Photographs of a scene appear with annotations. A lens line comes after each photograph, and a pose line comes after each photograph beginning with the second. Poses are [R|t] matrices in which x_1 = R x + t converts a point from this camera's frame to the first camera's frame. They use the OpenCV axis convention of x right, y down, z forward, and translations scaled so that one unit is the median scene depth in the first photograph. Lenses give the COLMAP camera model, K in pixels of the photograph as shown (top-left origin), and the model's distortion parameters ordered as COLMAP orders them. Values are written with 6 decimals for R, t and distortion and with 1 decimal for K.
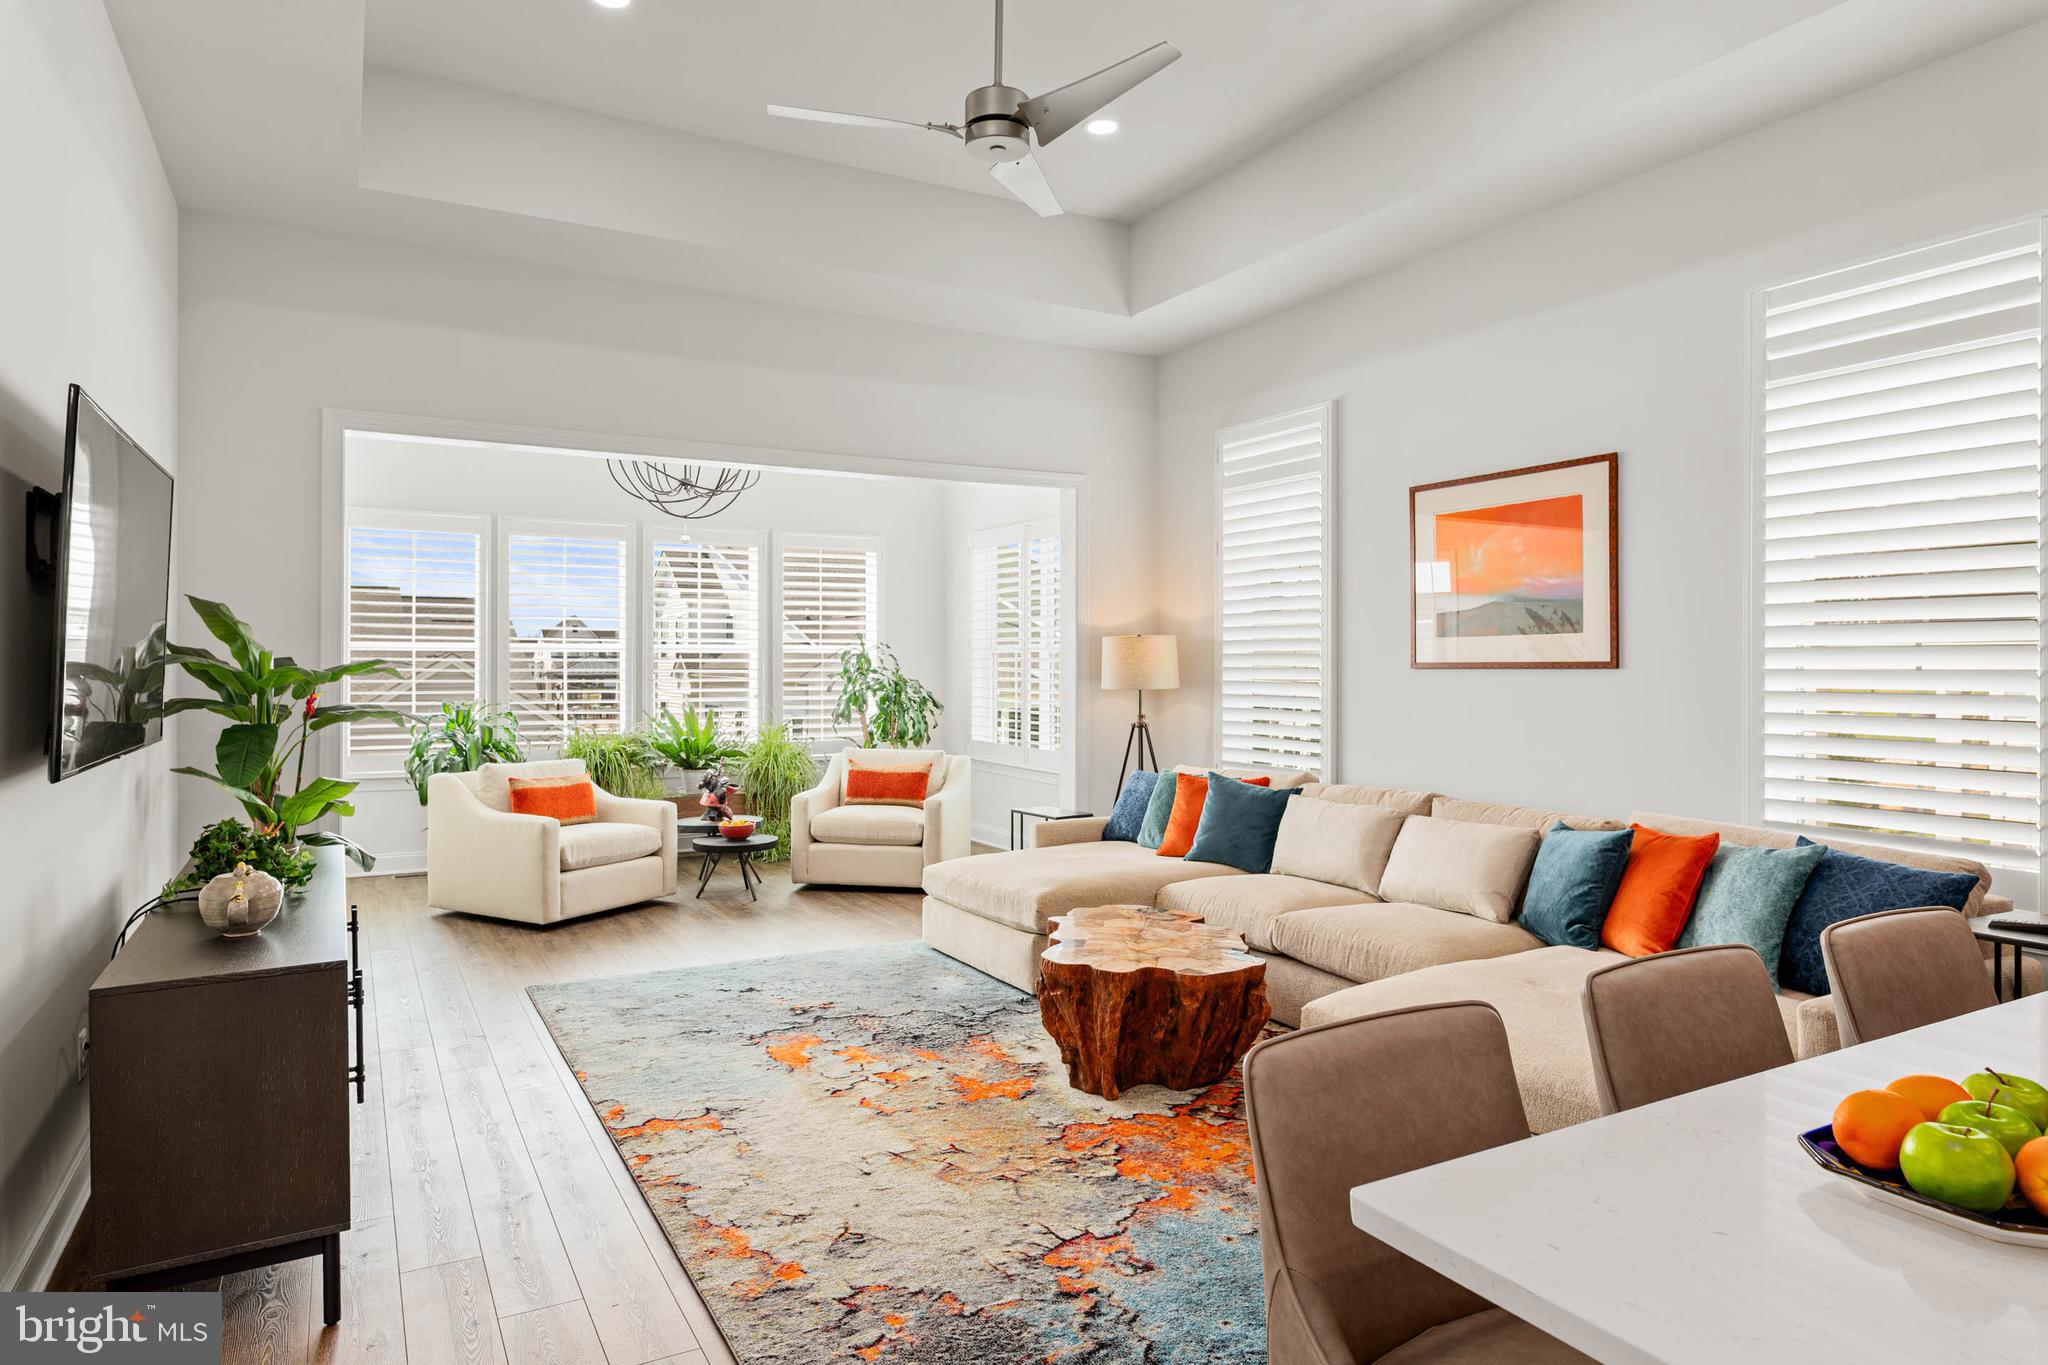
lens RADIAL K [[1196.5, 0, 1004.8], [0, 1196.5, 668.1], [0, 0, 1]] dist [-0.006016, -0.000203]
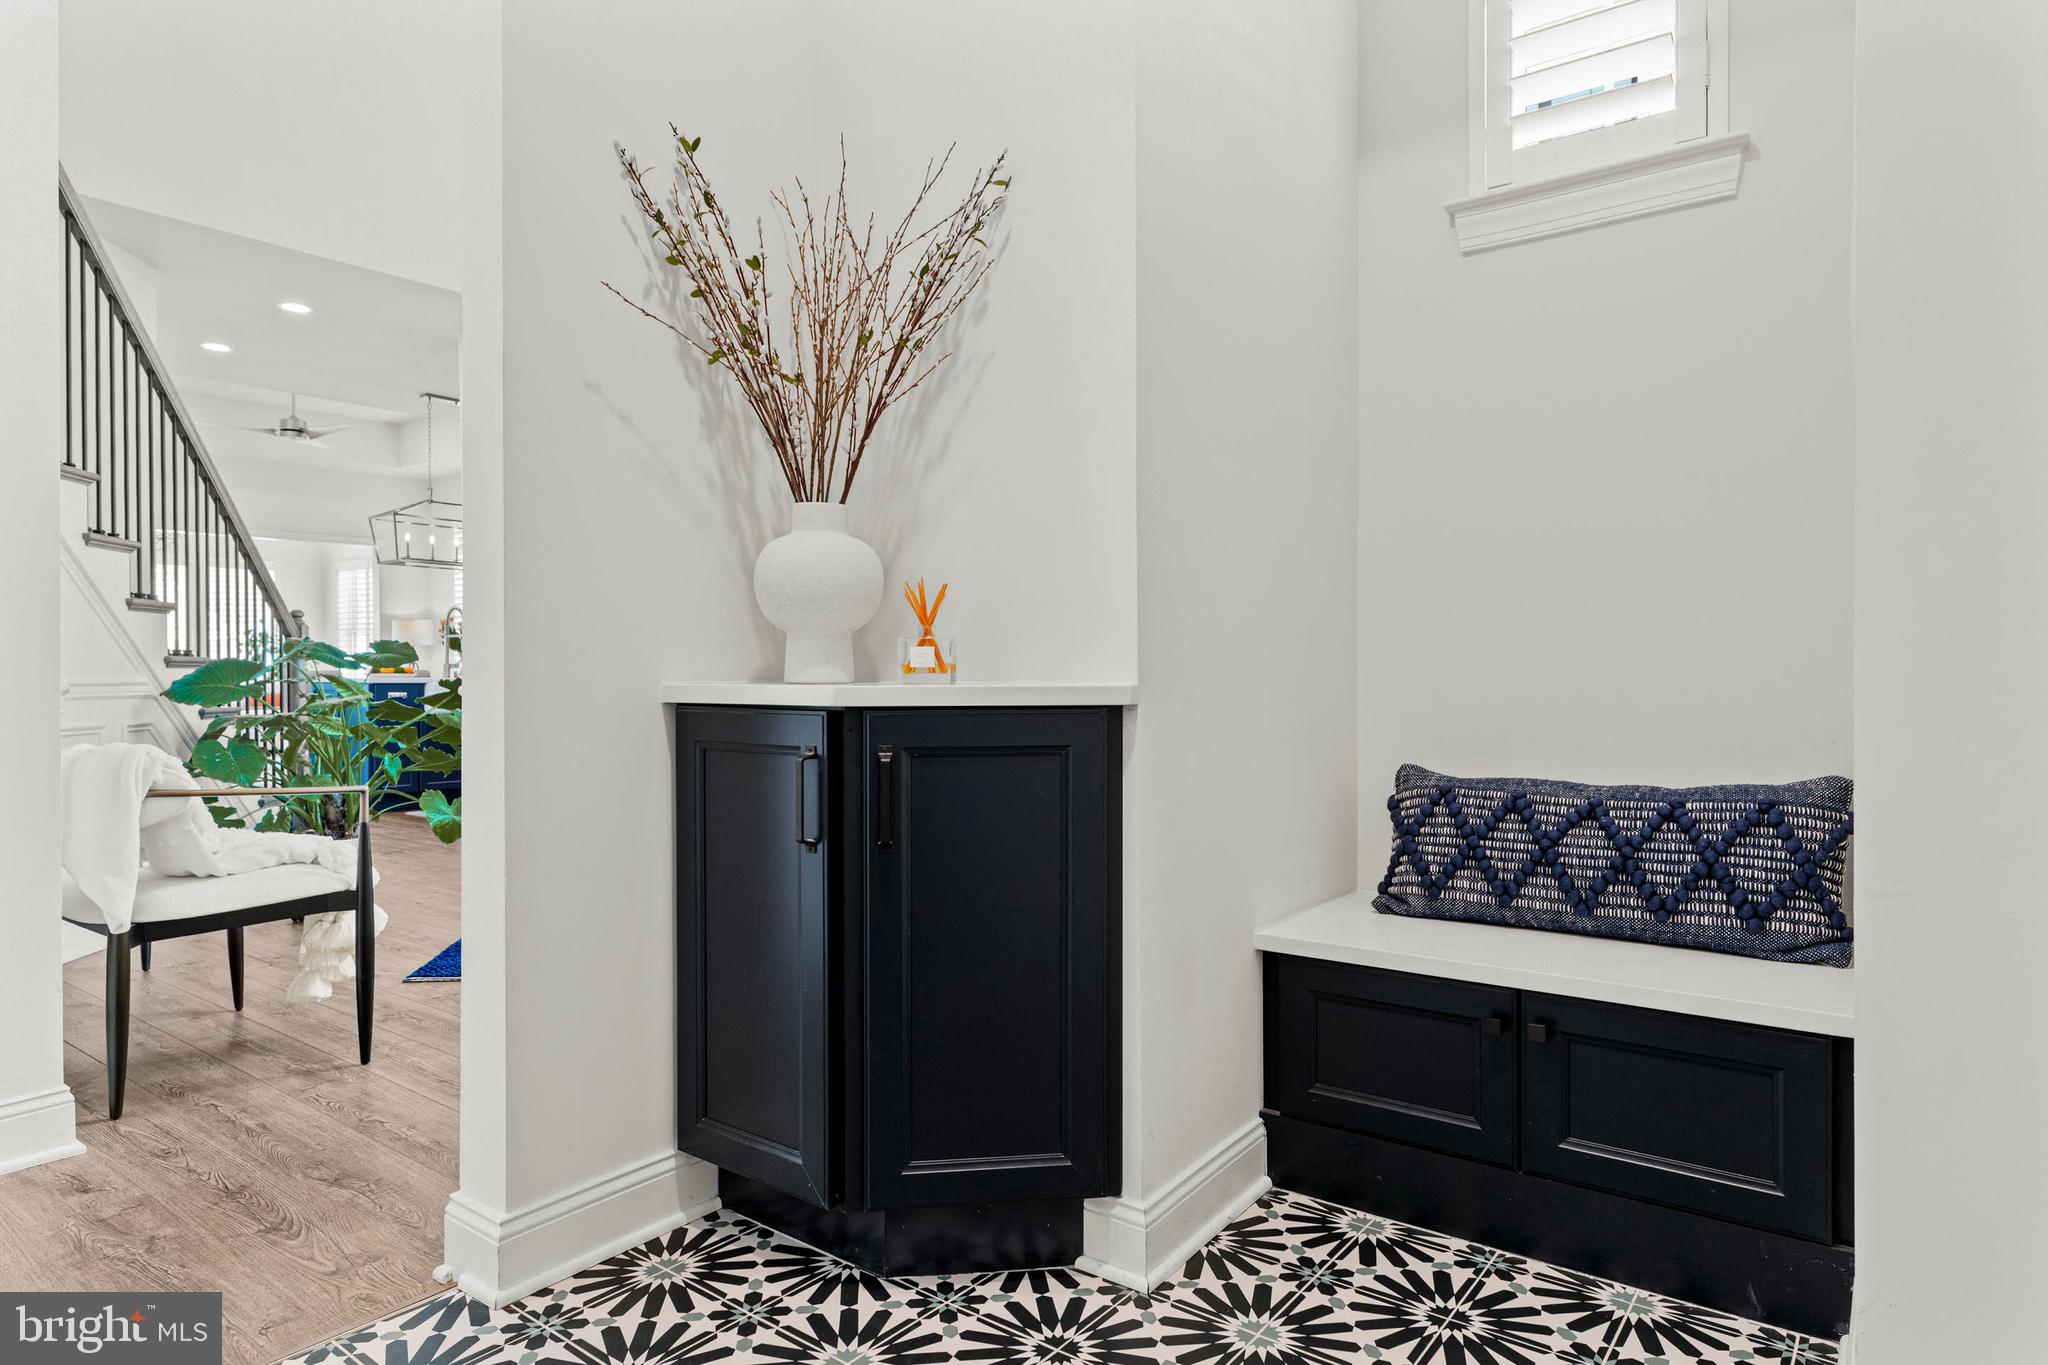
lens RADIAL K [[1172.5, 0, 1032.4], [0, 1172.5, 681.9], [0, 0, 1]] dist [-0.002772, -0.000248]
pose [[0.910828, -0.009135, 0.412685, 0.268158], [0.006832, 0.999952, 0.007058, 0.079102], [-0.412730, -0.003609, 0.910846, -1.373041]]
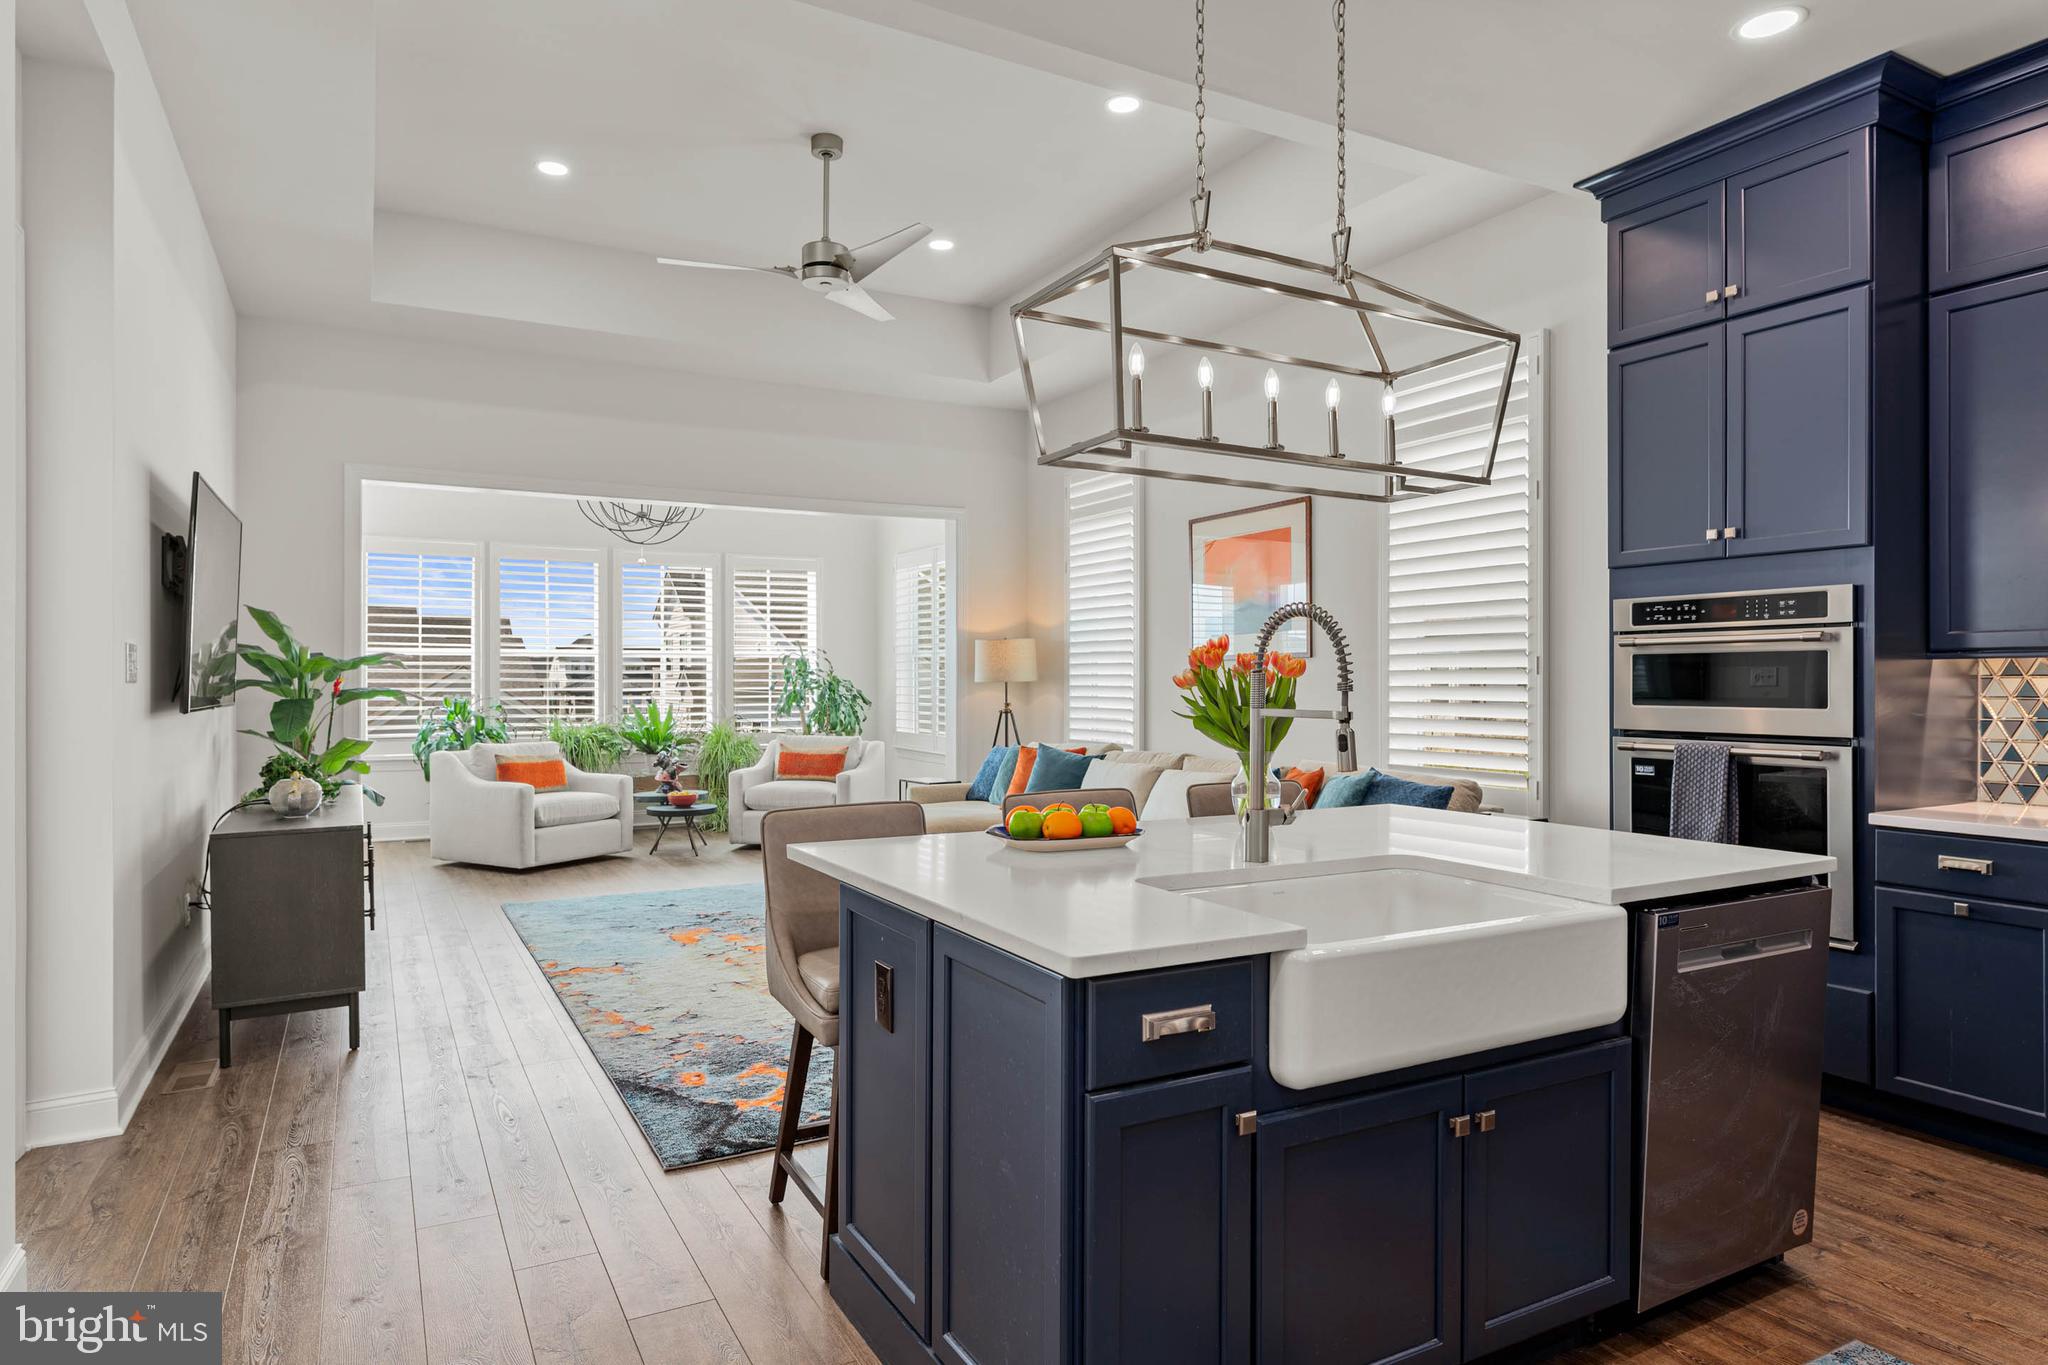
lens RADIAL K [[1187.2, 0, 1012.1], [0, 1187.2, 686.2], [0, 0, 1]] dist [-0.001539, -0.000216]
pose [[0.999983, -0.002826, -0.005060, 0.133724], [0.002826, 0.999996, 0.000090, 0.022986], [0.005060, -0.000104, 0.999987, -0.239571]]
